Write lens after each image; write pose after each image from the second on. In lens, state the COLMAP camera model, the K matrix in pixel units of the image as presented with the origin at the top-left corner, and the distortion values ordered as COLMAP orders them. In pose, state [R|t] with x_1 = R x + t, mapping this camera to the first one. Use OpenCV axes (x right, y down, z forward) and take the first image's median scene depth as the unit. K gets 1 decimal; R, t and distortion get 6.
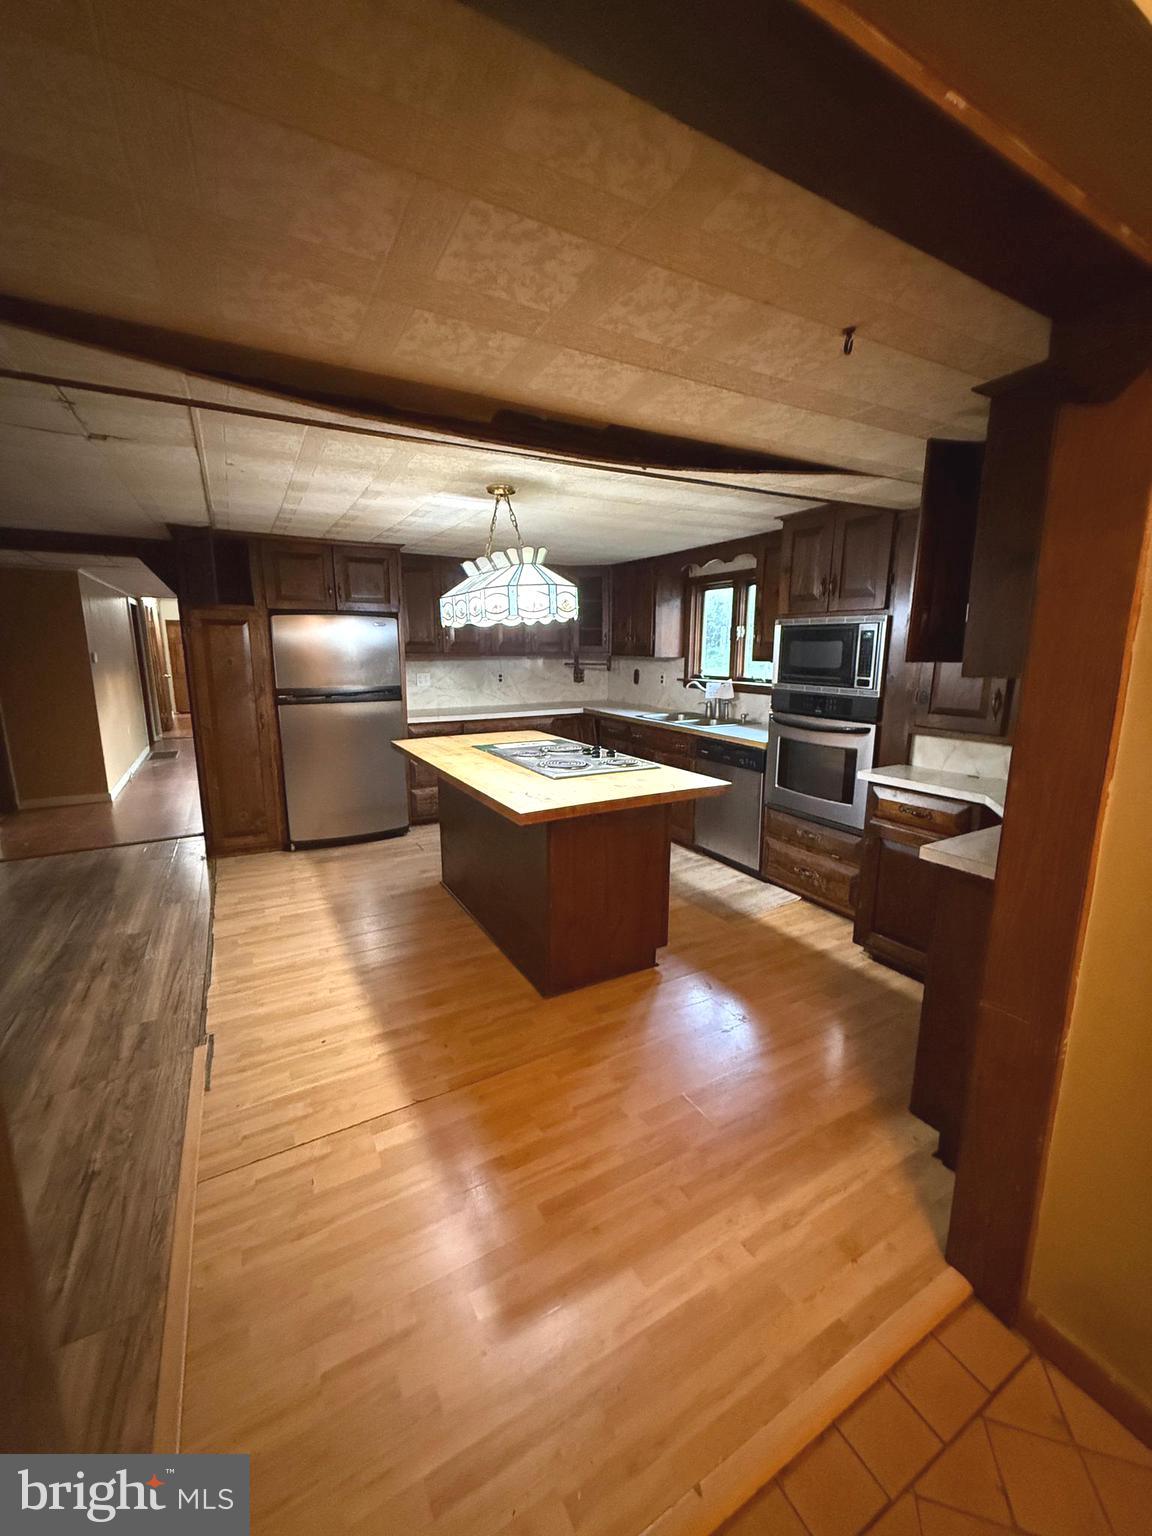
lens RADIAL K [[613.4, 0, 578.1], [0, 613.4, 762.0], [0, 0, 1]] dist [-0.000279, 0.000184]
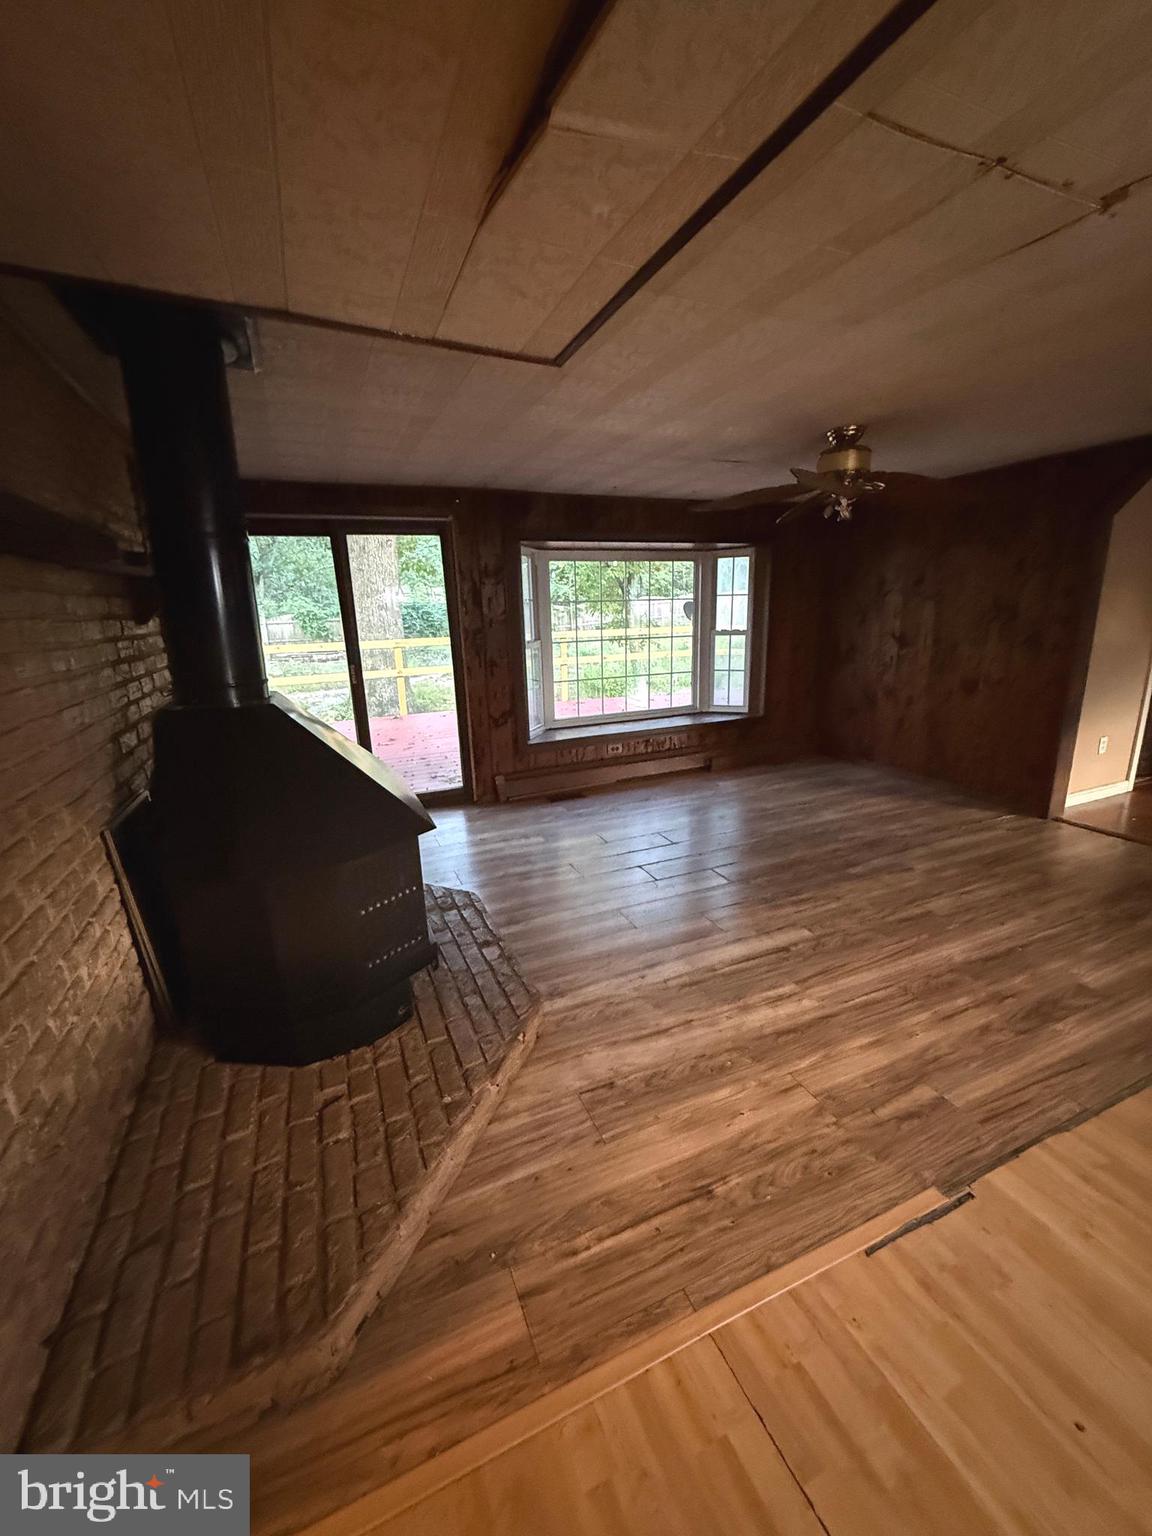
lens RADIAL K [[613.4, 0, 578.8], [0, 613.4, 766.3], [0, 0, 1]] dist [-0.000279, 0.000184]
pose [[-0.098716, 0.252676, -0.962502, -0.044443], [-0.147199, 0.952878, 0.265246, -0.080904], [0.984169, 0.167863, -0.056871, 0.480737]]
